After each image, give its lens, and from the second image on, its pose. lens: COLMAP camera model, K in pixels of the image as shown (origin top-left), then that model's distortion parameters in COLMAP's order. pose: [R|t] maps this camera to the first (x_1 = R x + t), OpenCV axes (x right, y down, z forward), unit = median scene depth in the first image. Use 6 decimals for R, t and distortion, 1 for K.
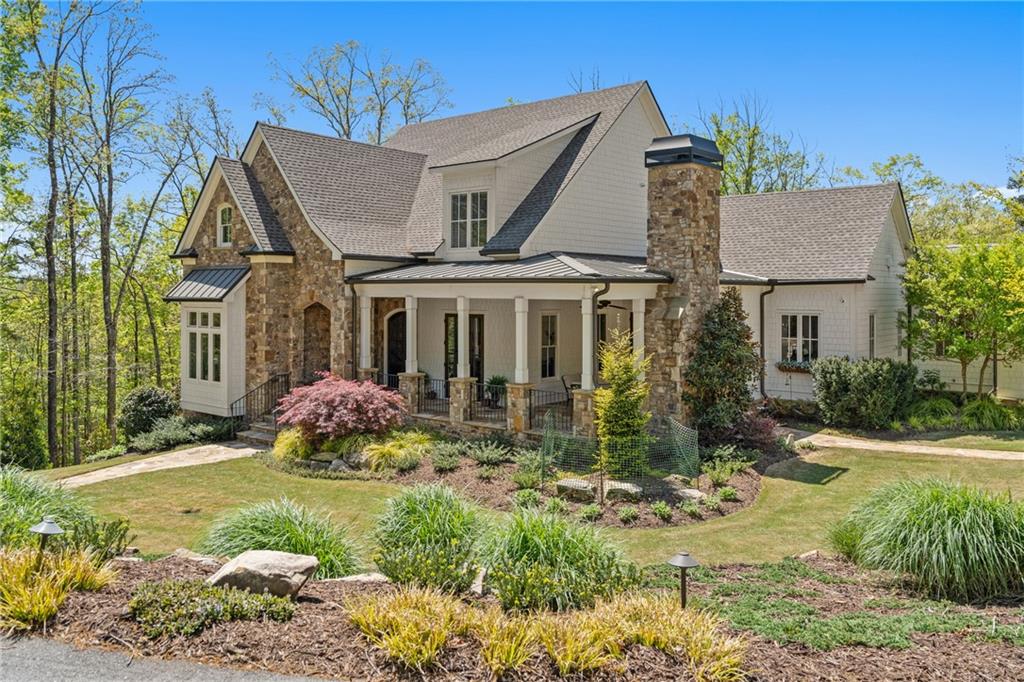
lens RADIAL K [[810.2, 0, 513.2], [0, 810.2, 283.5], [0, 0, 1]] dist [-0.003424, -0.001050]
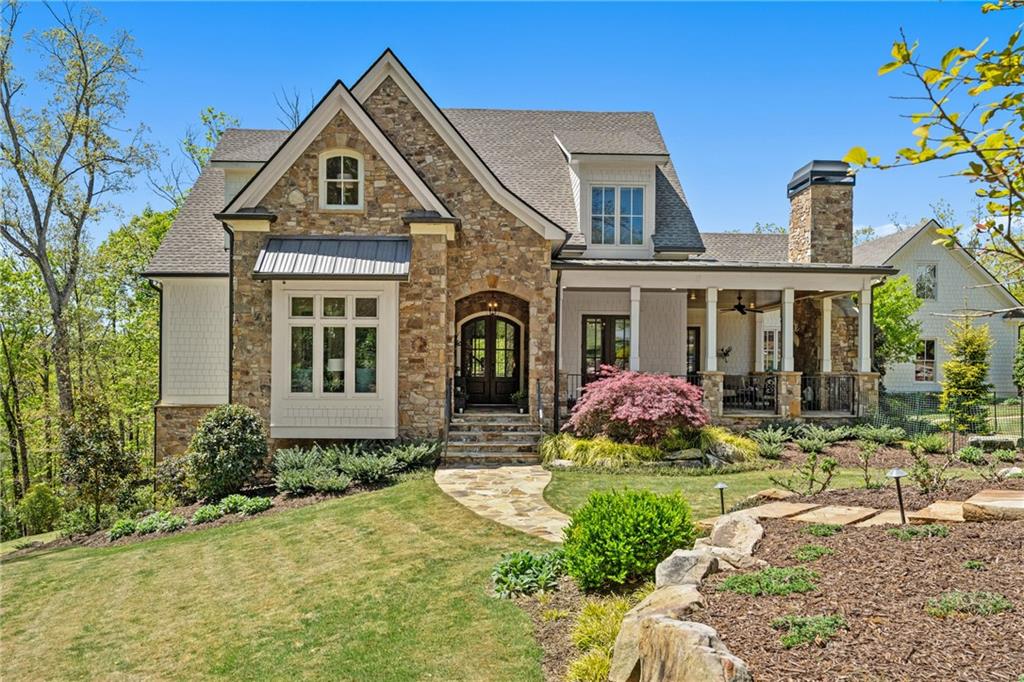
lens RADIAL K [[776.4, 0, 512.8], [0, 776.4, 347.9], [0, 0, 1]] dist [0.023081, 0.000149]
pose [[0.738961, 0.022870, 0.673360, -0.748711], [-0.010596, 0.999695, -0.022324, 0.096992], [-0.673665, 0.009362, 0.738978, 0.410755]]
